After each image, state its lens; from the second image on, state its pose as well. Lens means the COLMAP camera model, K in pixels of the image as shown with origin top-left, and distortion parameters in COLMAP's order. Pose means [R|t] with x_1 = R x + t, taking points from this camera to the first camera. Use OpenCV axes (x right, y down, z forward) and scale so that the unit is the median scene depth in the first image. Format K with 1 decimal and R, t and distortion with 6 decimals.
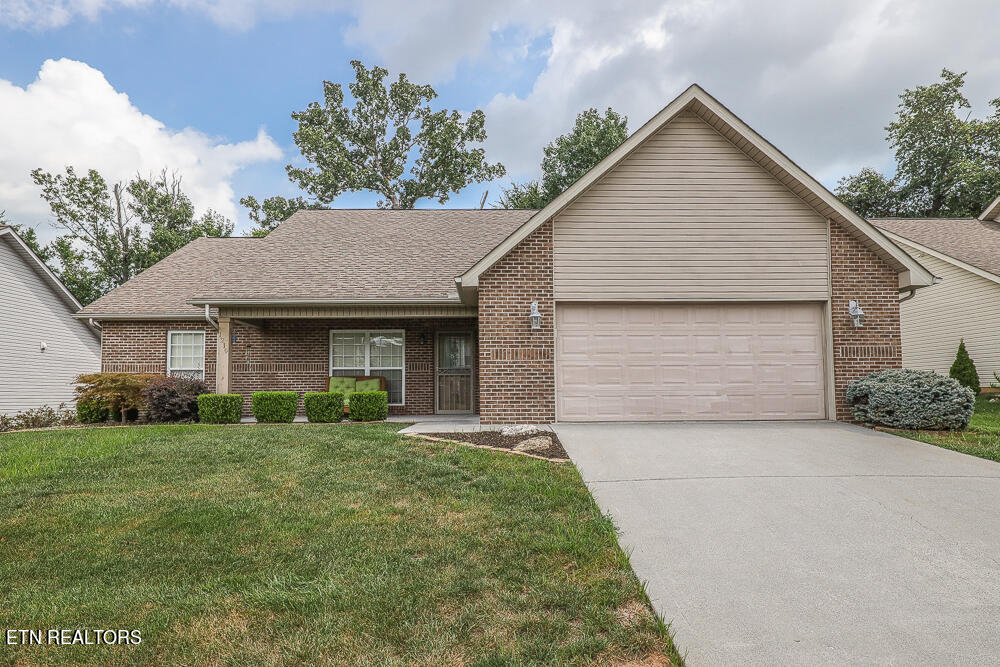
lens RADIAL K [[590.6, 0, 515.0], [0, 590.6, 374.5], [0, 0, 1]] dist [-0.060847, 0.022882]
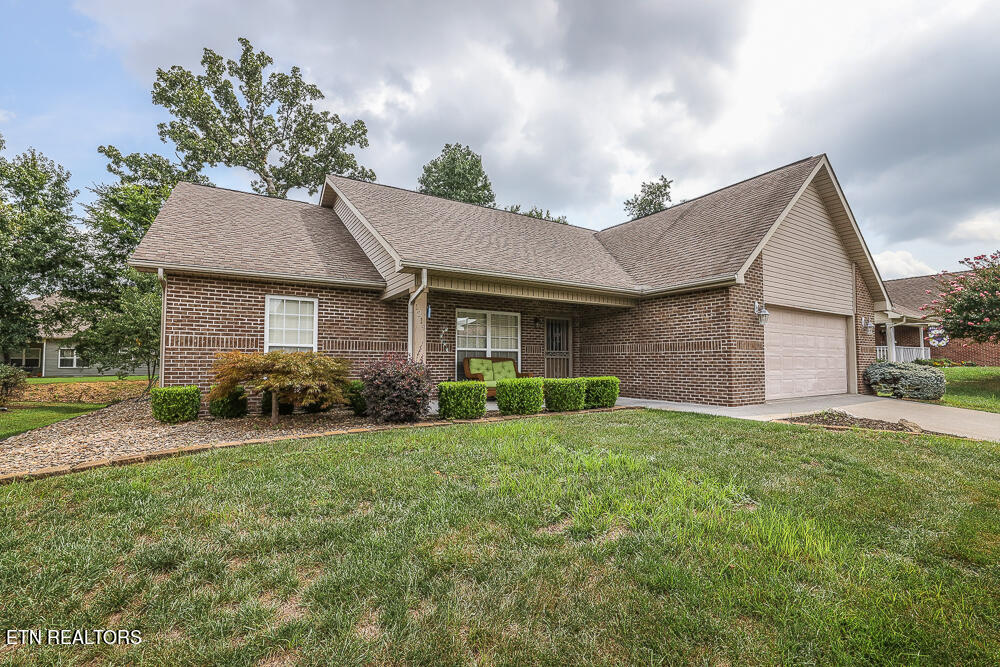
lens RADIAL K [[427.1, 0, 500.5], [0, 427.1, 346.8], [0, 0, 1]] dist [-0.083836, 0.015269]
pose [[0.859225, 0.028707, 0.510792, -0.601545], [-0.024827, 0.999588, -0.014414, -0.005215], [-0.510995, -0.000297, 0.859584, 0.422898]]
